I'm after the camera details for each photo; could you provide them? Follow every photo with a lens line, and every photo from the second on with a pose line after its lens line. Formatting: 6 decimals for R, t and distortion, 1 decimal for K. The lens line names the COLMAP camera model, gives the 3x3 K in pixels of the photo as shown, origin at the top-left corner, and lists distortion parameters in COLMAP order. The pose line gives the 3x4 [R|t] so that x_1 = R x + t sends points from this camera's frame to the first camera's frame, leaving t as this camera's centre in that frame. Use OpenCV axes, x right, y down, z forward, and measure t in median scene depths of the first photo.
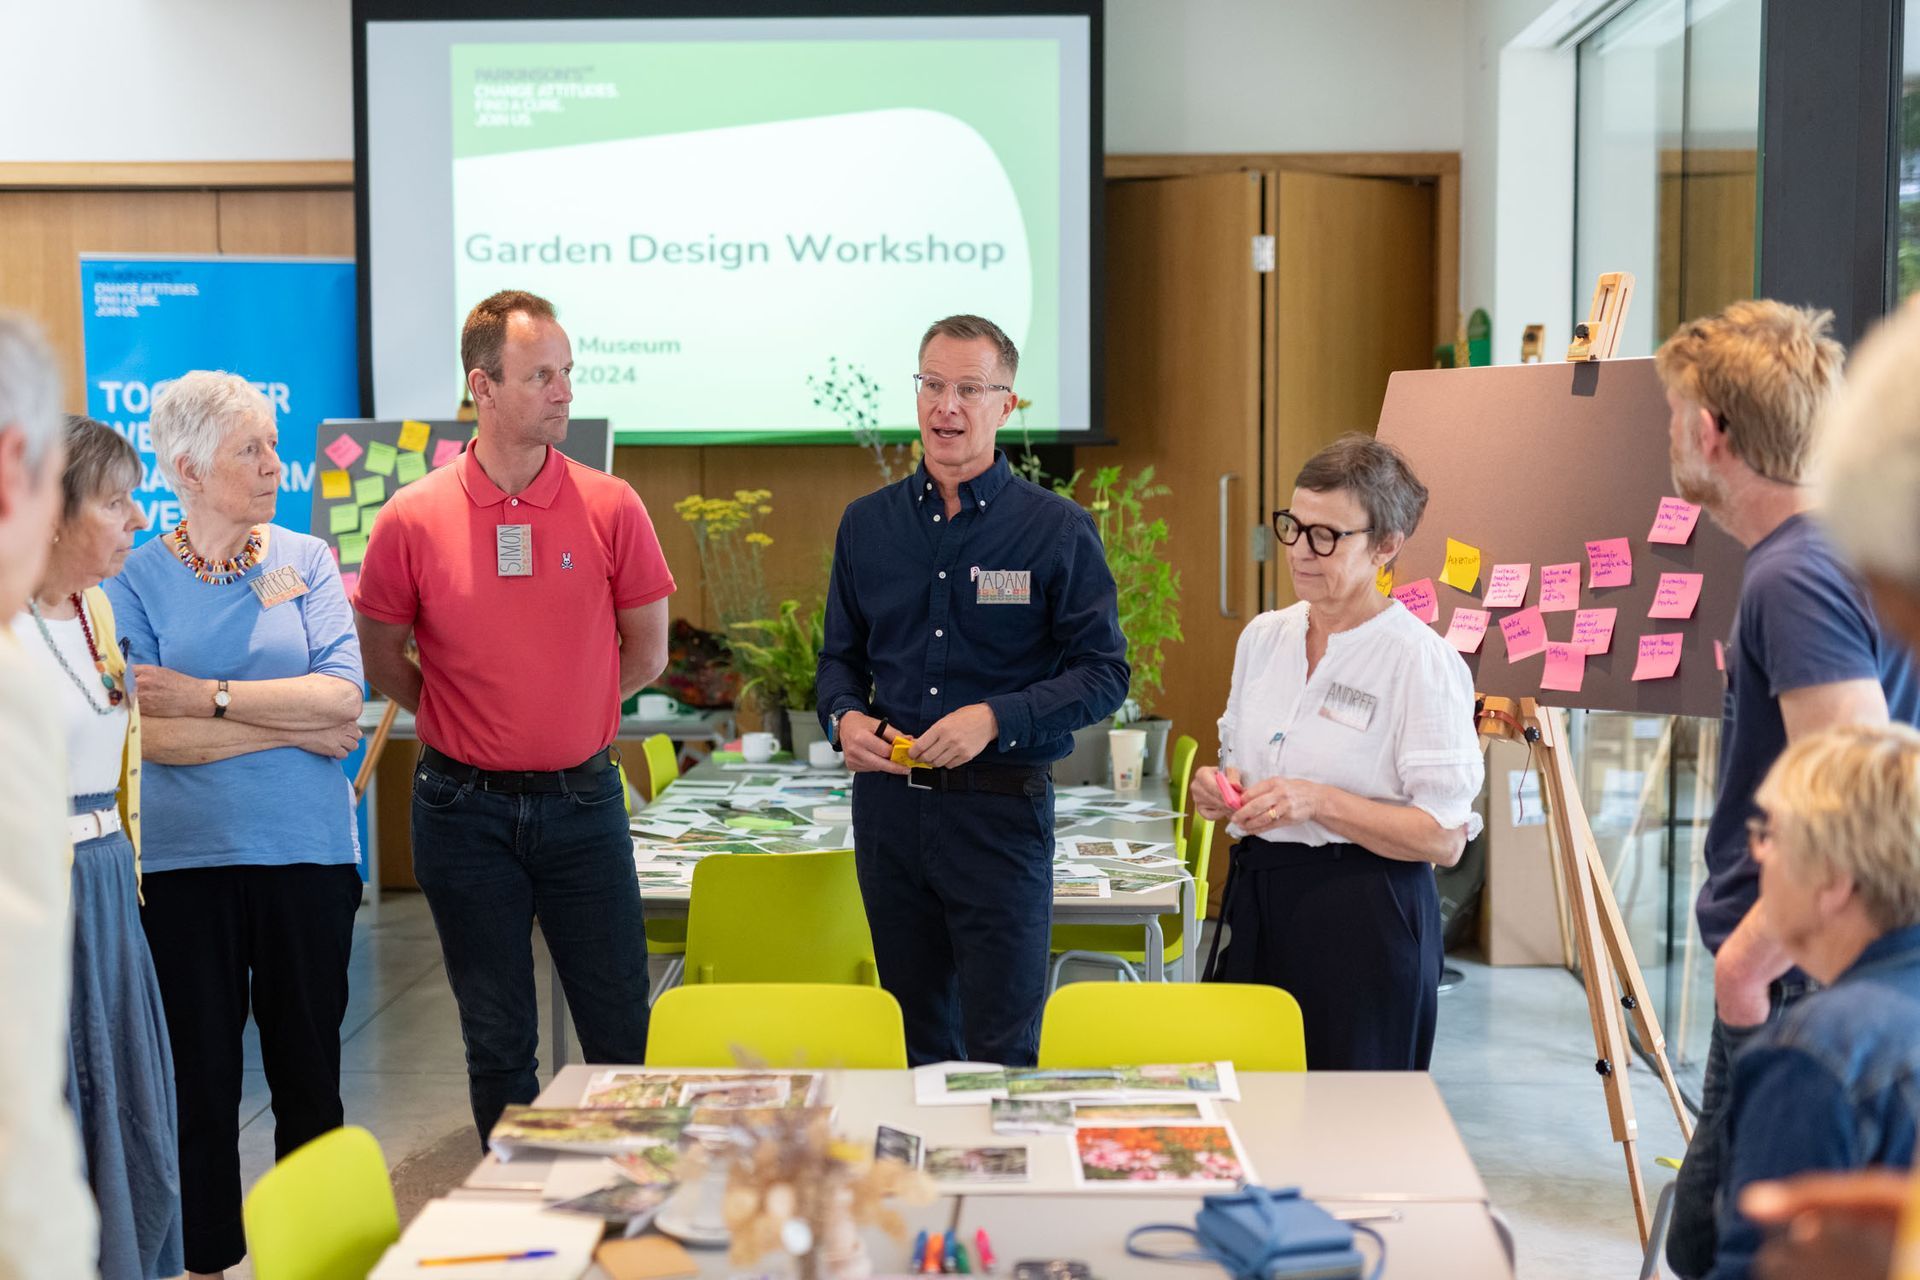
lens RADIAL K [[2656.7, 0, 960.0], [0, 2656.7, 640.0], [0, 0, 1]] dist [-0.036679, 0.017129]
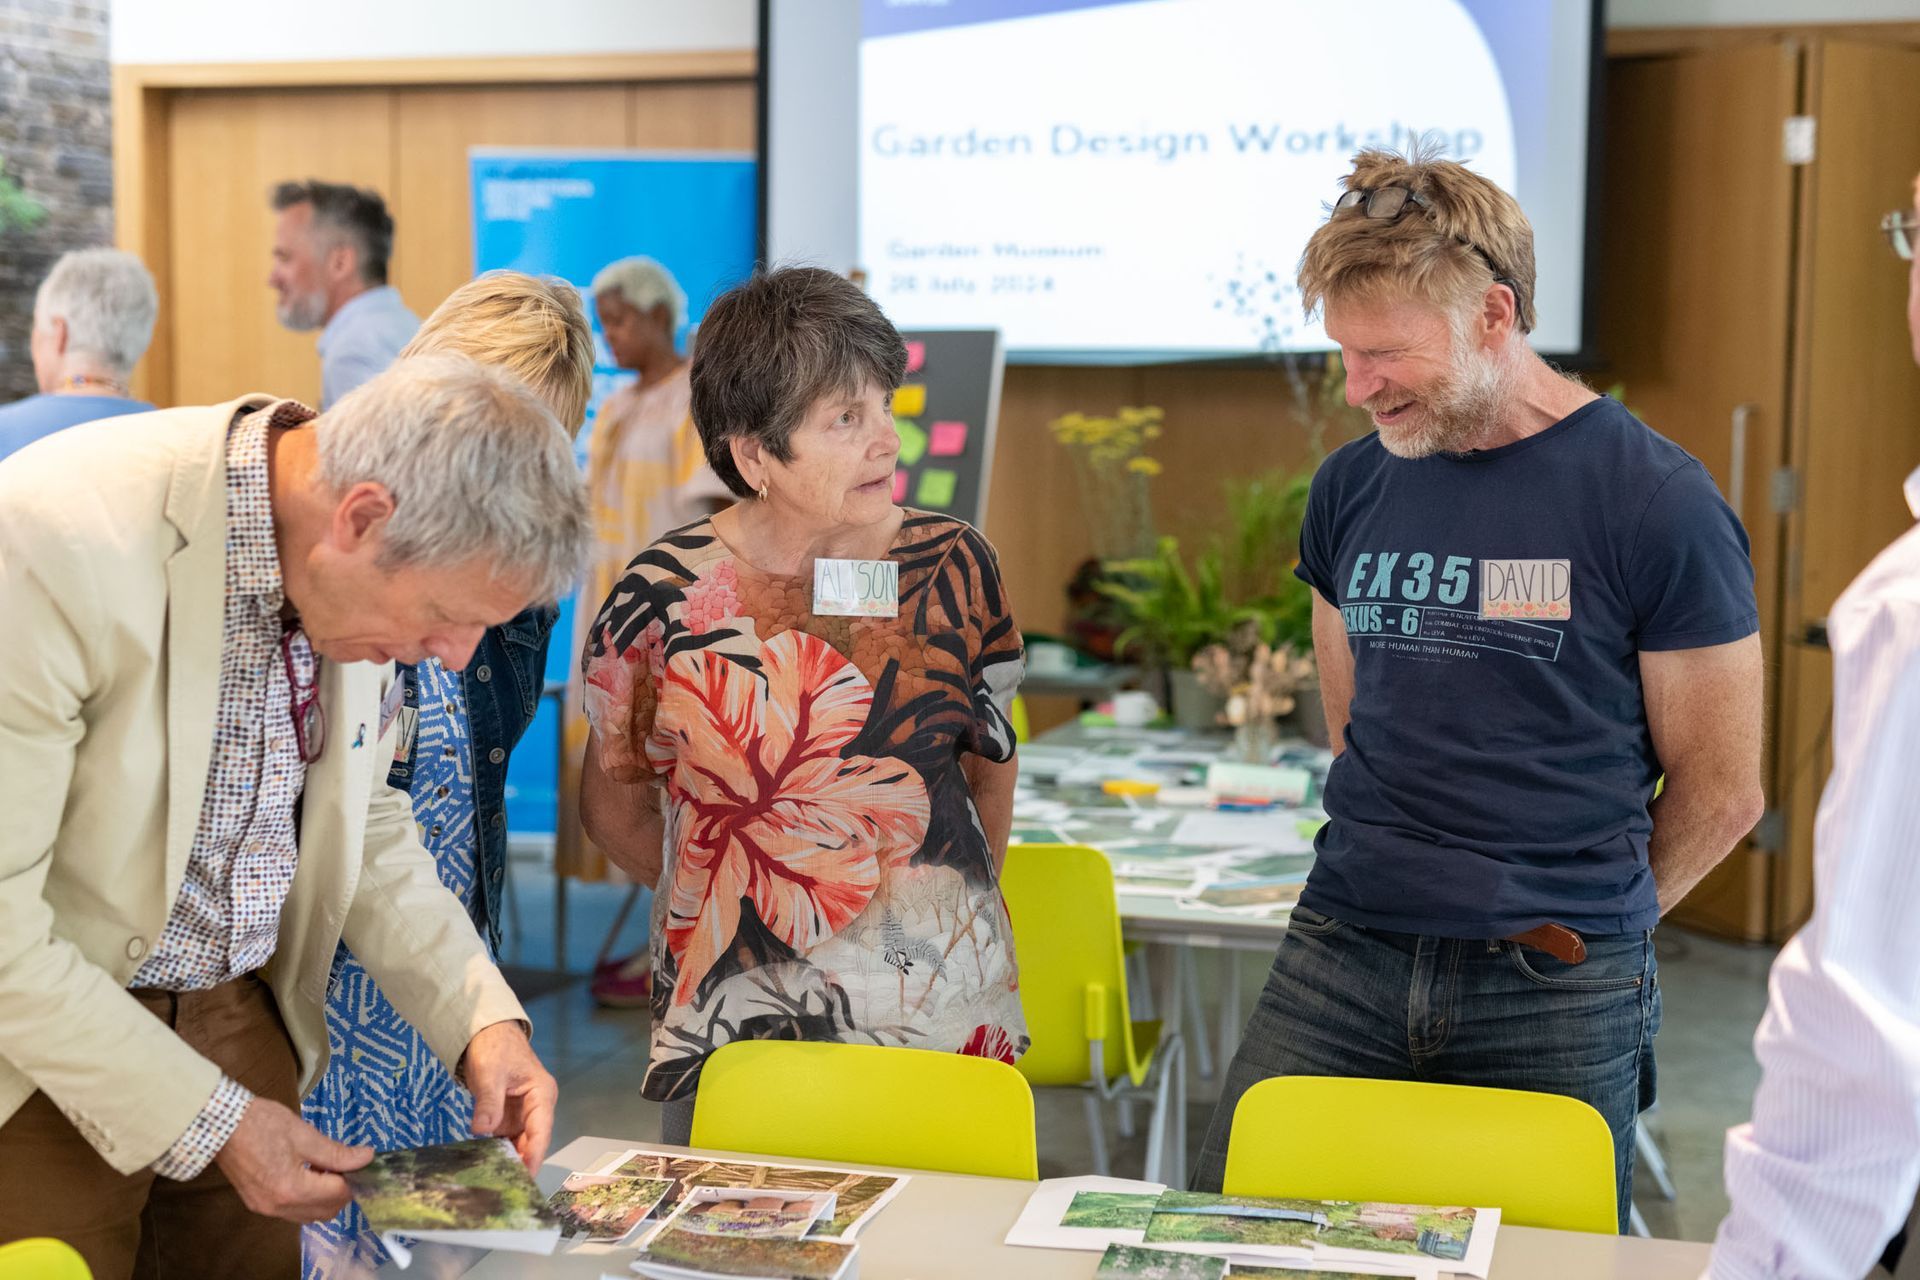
lens RADIAL K [[2656.7, 0, 960.0], [0, 2656.7, 640.0], [0, 0, 1]] dist [-0.036679, 0.017129]
pose [[0.974538, 0.033988, -0.221630, 0.049699], [-0.030474, 0.999350, 0.019256, 0.002593], [0.222141, -0.012012, 0.974941, 0.138868]]
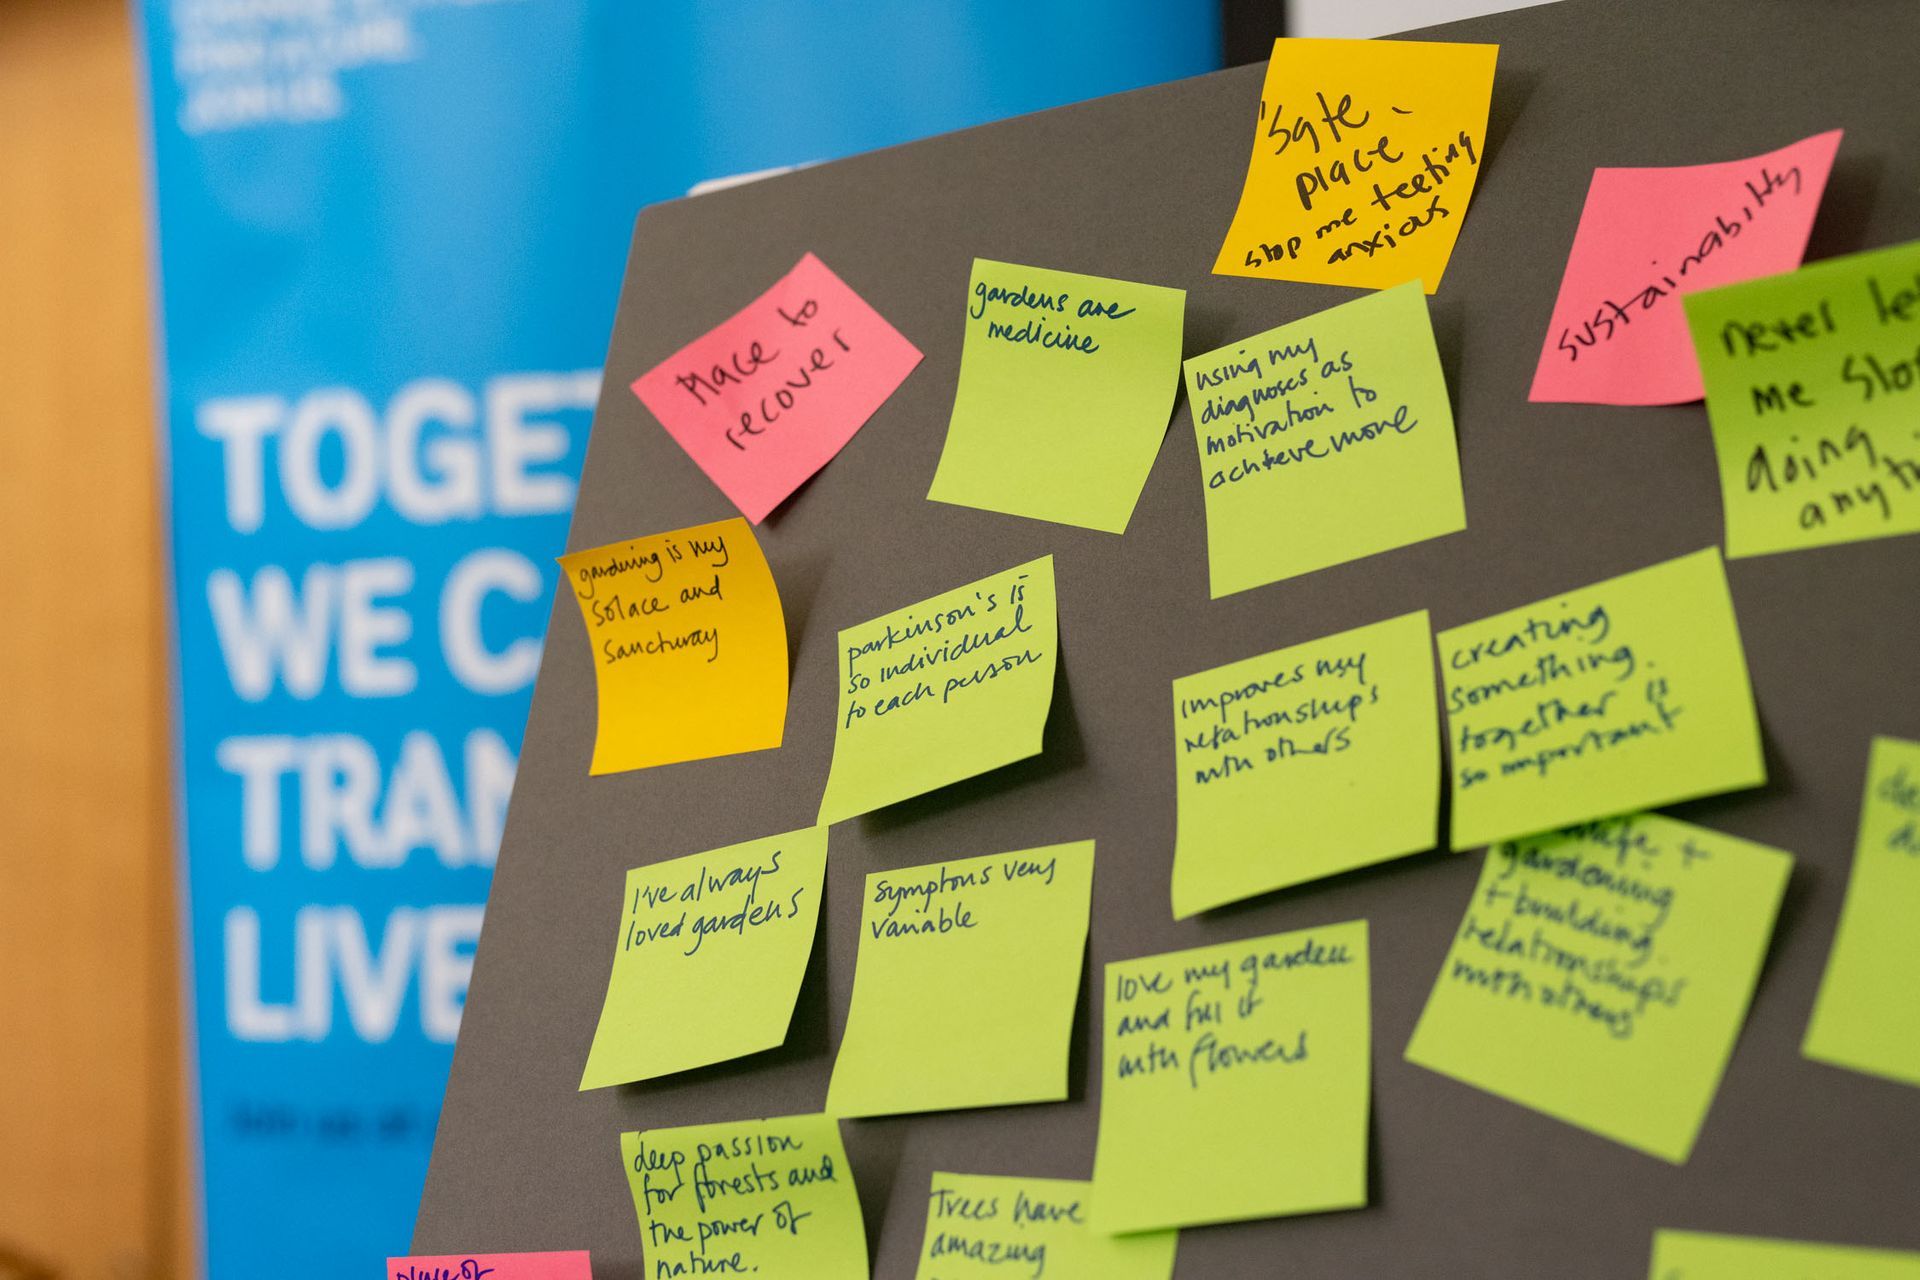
lens RADIAL K [[2656.7, 0, 960.0], [0, 2656.7, 640.0], [0, 0, 1]] dist [-0.036679, 0.017129]
pose [[0.884964, -0.074422, -0.459673, -0.172338], [-0.007679, 0.984680, -0.174204, -0.039623], [0.465595, 0.157694, 0.870835, 0.902312]]
